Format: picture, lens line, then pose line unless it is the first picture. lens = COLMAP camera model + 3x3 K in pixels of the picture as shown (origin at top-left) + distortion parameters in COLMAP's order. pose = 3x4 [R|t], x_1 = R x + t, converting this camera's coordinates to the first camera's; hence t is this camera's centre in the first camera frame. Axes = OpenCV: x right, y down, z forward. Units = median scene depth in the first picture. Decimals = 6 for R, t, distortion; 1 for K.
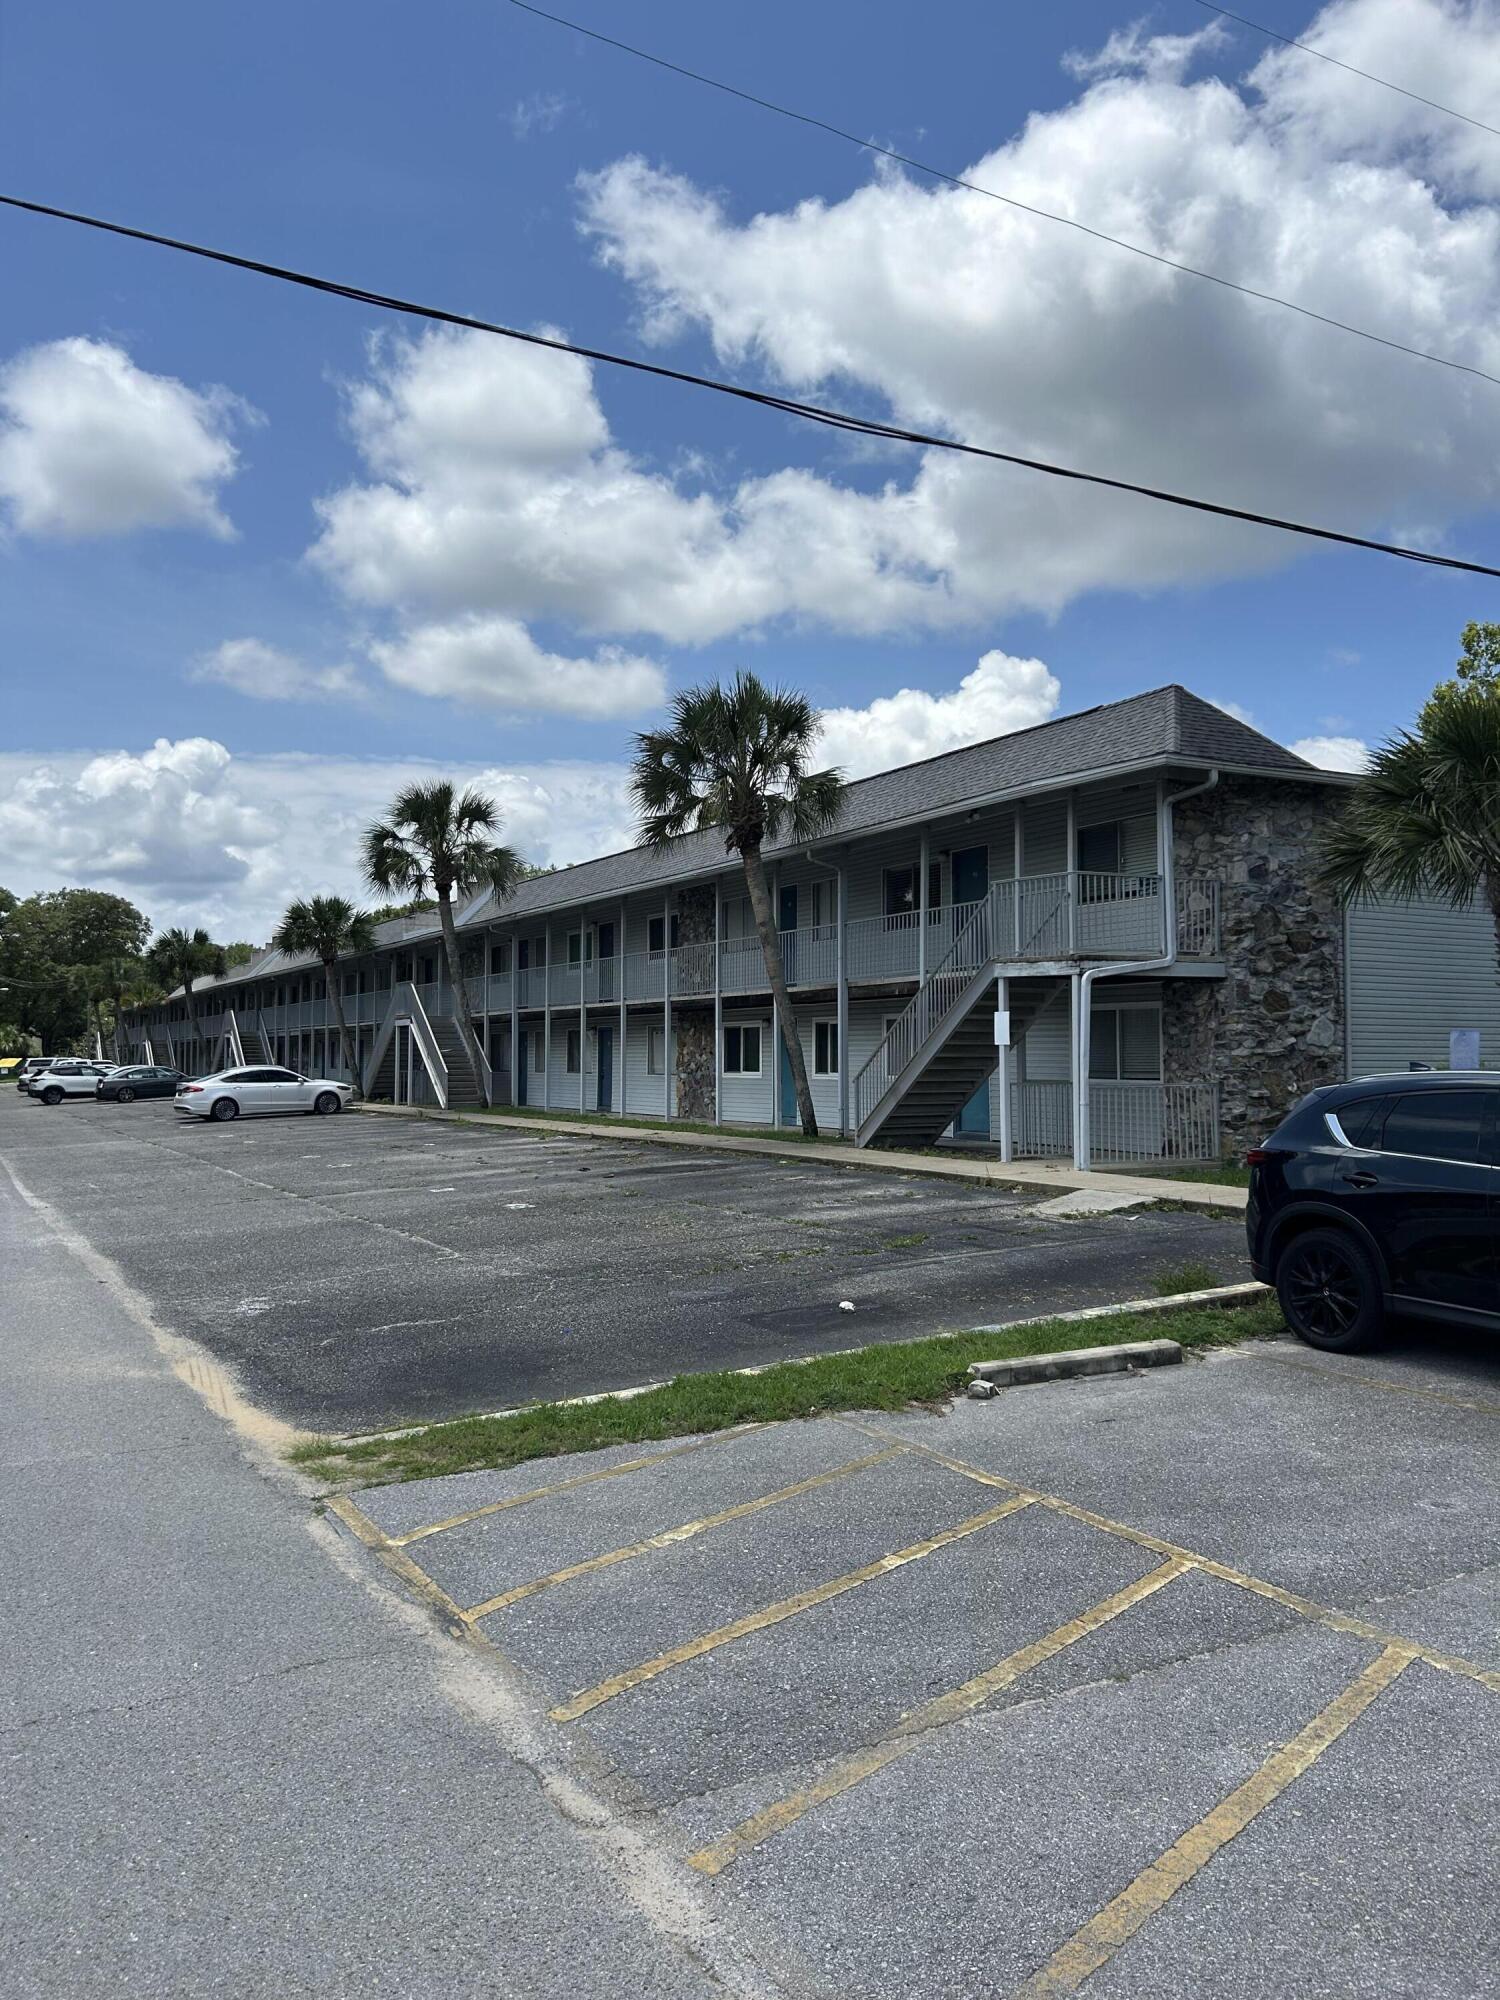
lens RADIAL K [[1510.0, 0, 733.4], [0, 1510.0, 984.8], [0, 0, 1]] dist [0.047585, -0.042202]
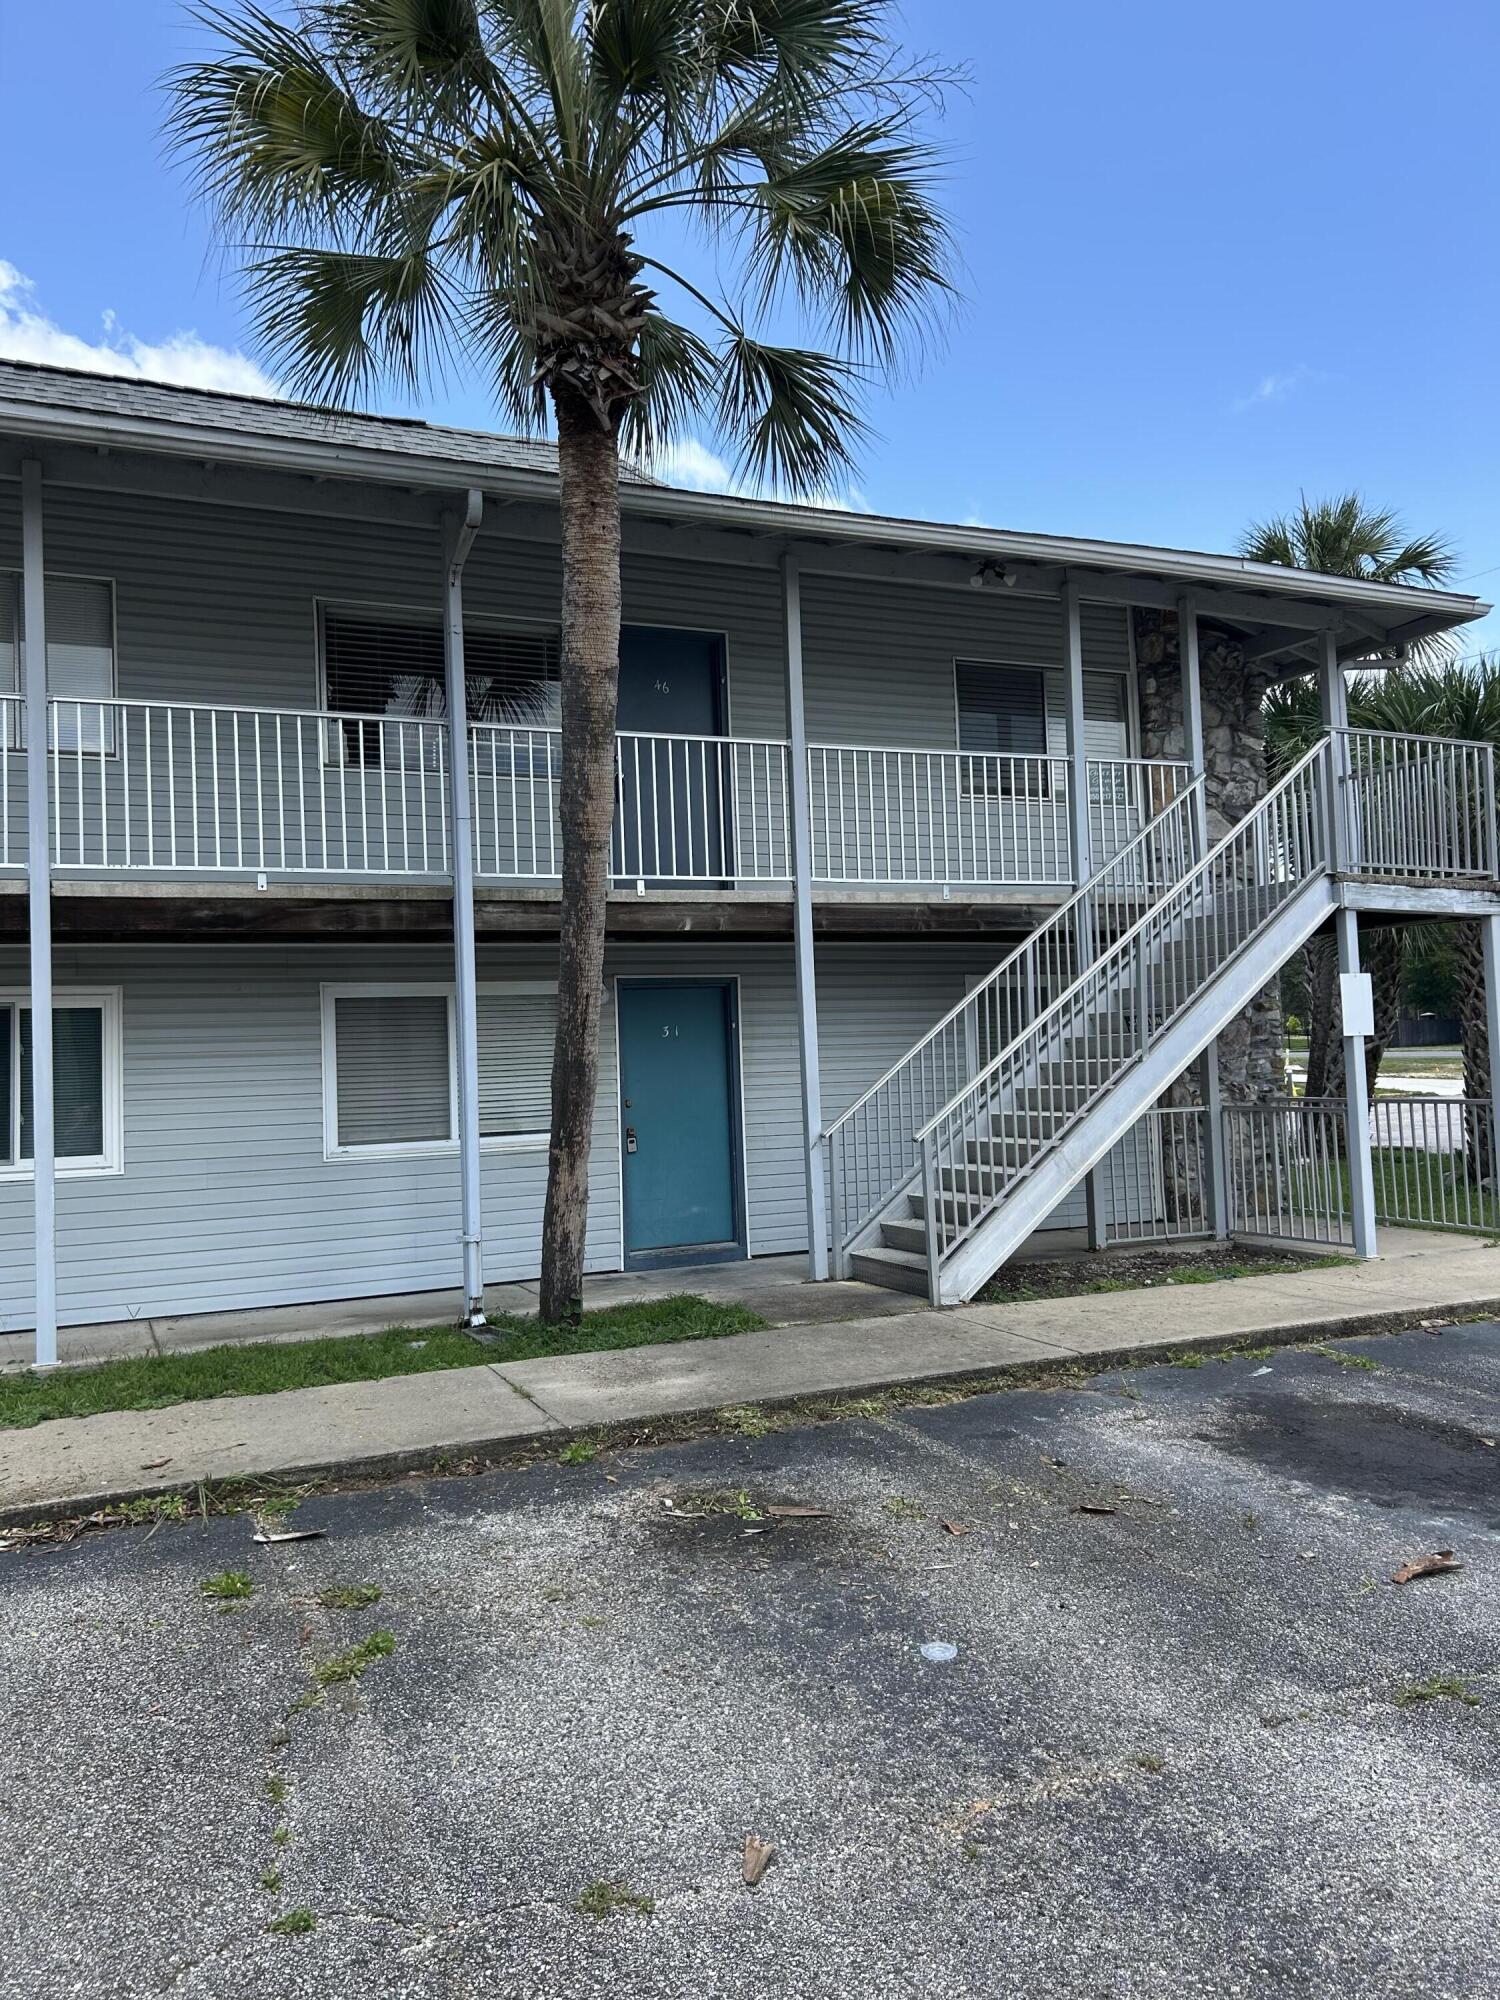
lens RADIAL K [[1510.0, 0, 743.3], [0, 1510.0, 985.9], [0, 0, 1]] dist [0.047585, -0.042202]
pose [[0.070209, 0.051072, 0.996224, -0.317700], [-0.008835, 0.998681, -0.050576, 0.043804], [-0.997493, -0.005251, 0.070568, 1.013433]]
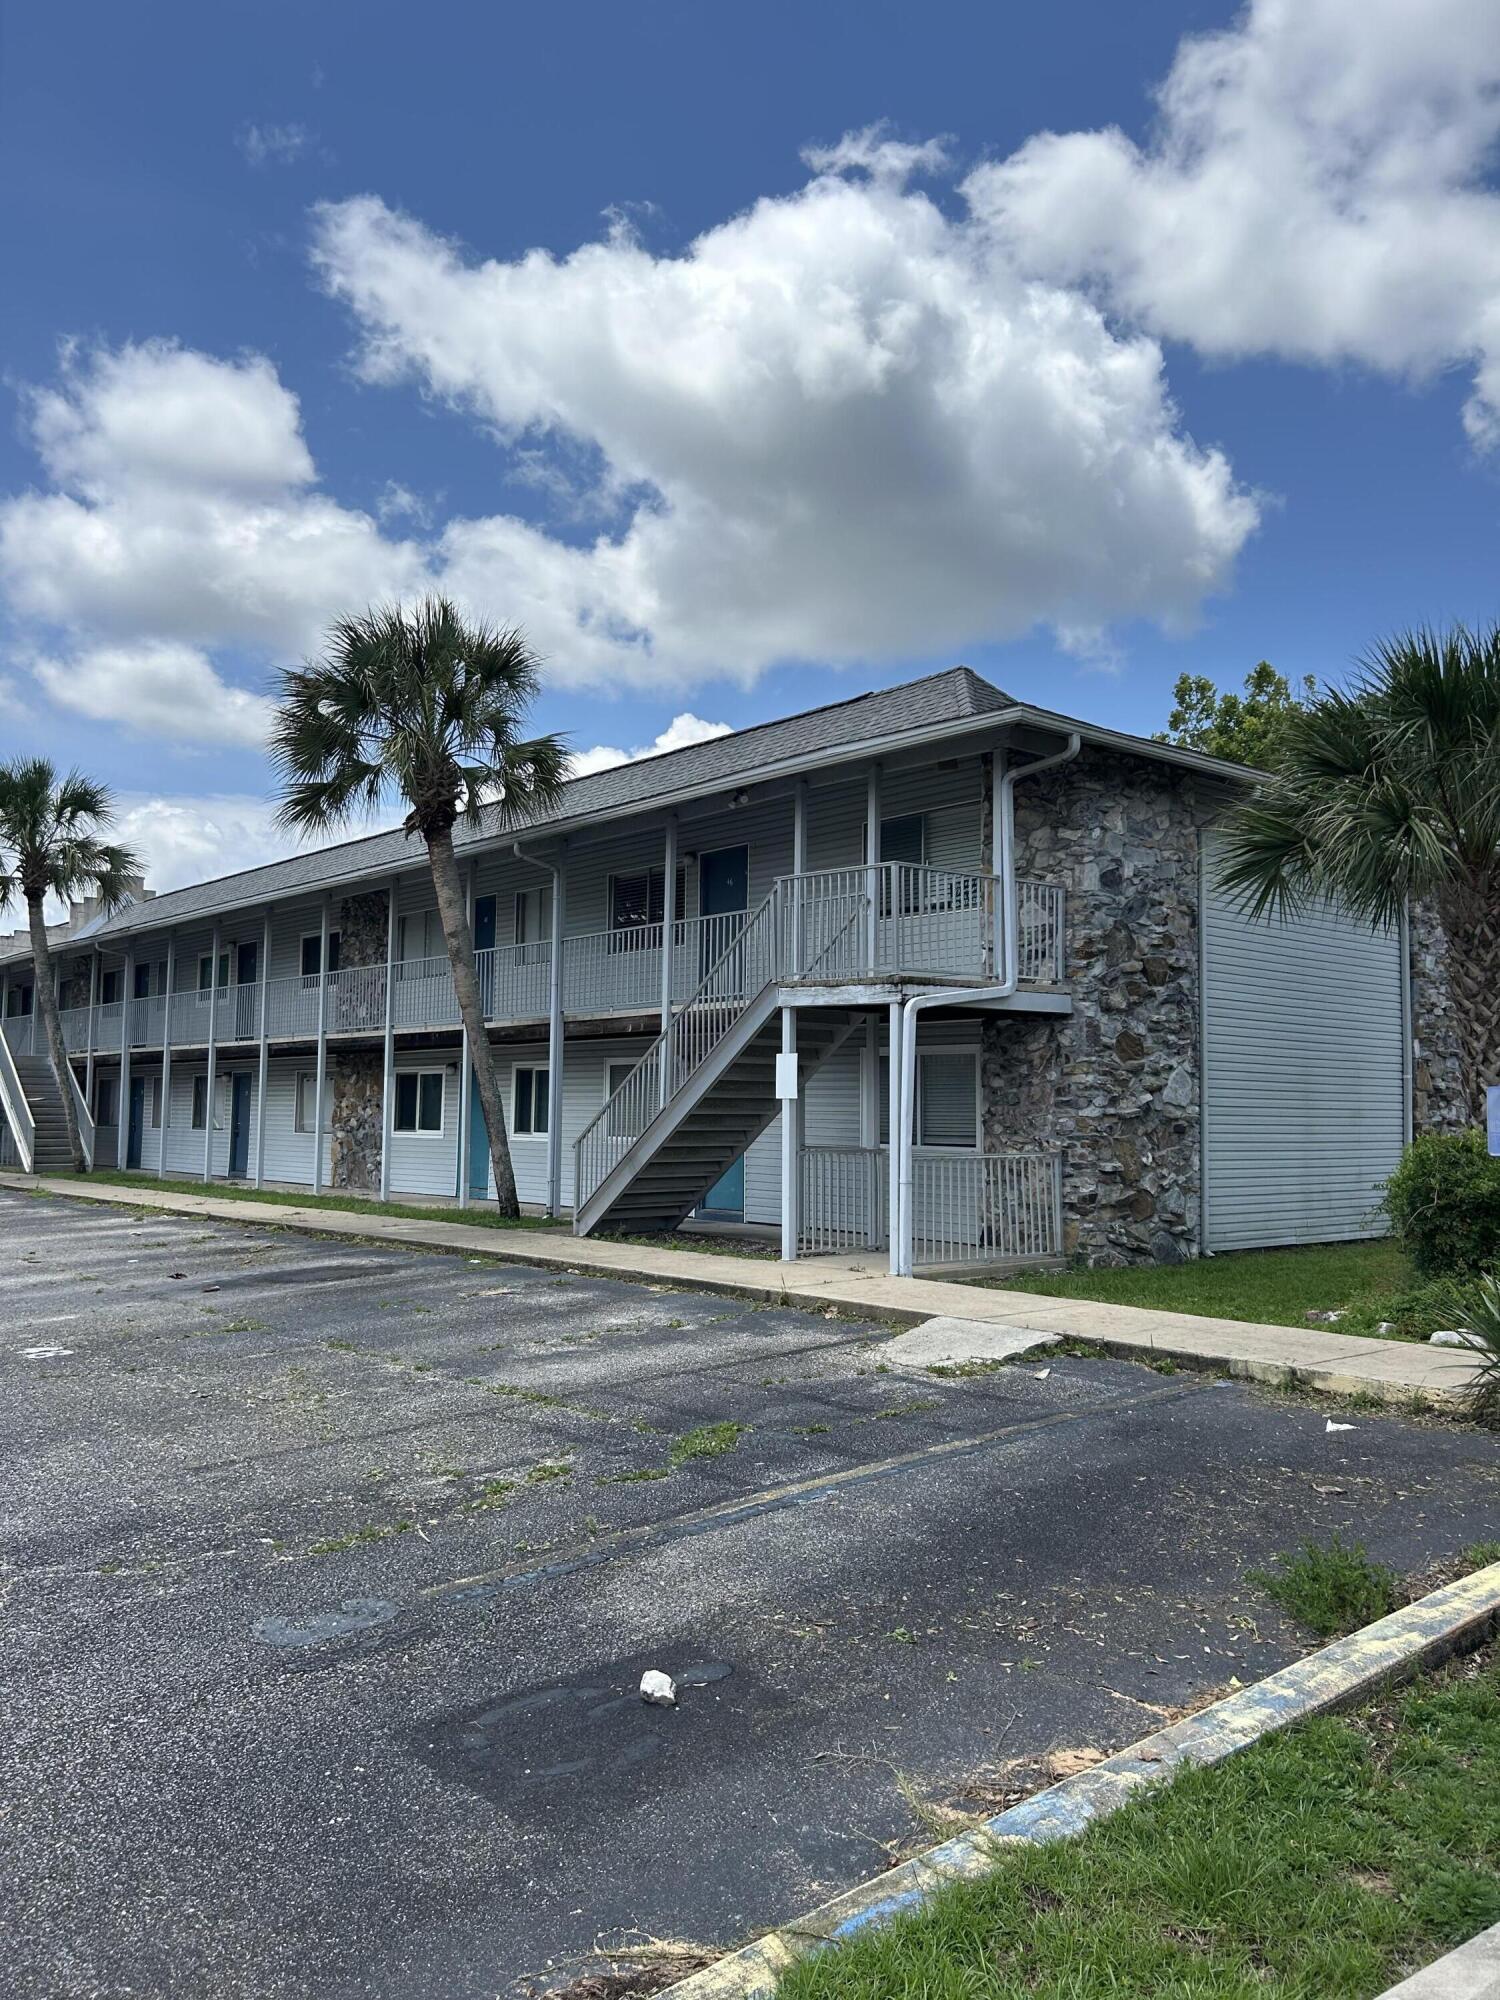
lens RADIAL K [[1510.0, 0, 753.6], [0, 1510.0, 982.9], [0, 0, 1]] dist [0.047585, -0.042202]
pose [[0.974706, 0.027200, 0.221828, -0.000912], [-0.019226, 0.999092, -0.038027, 0.009937], [-0.222661, 0.032800, 0.974344, 0.250468]]
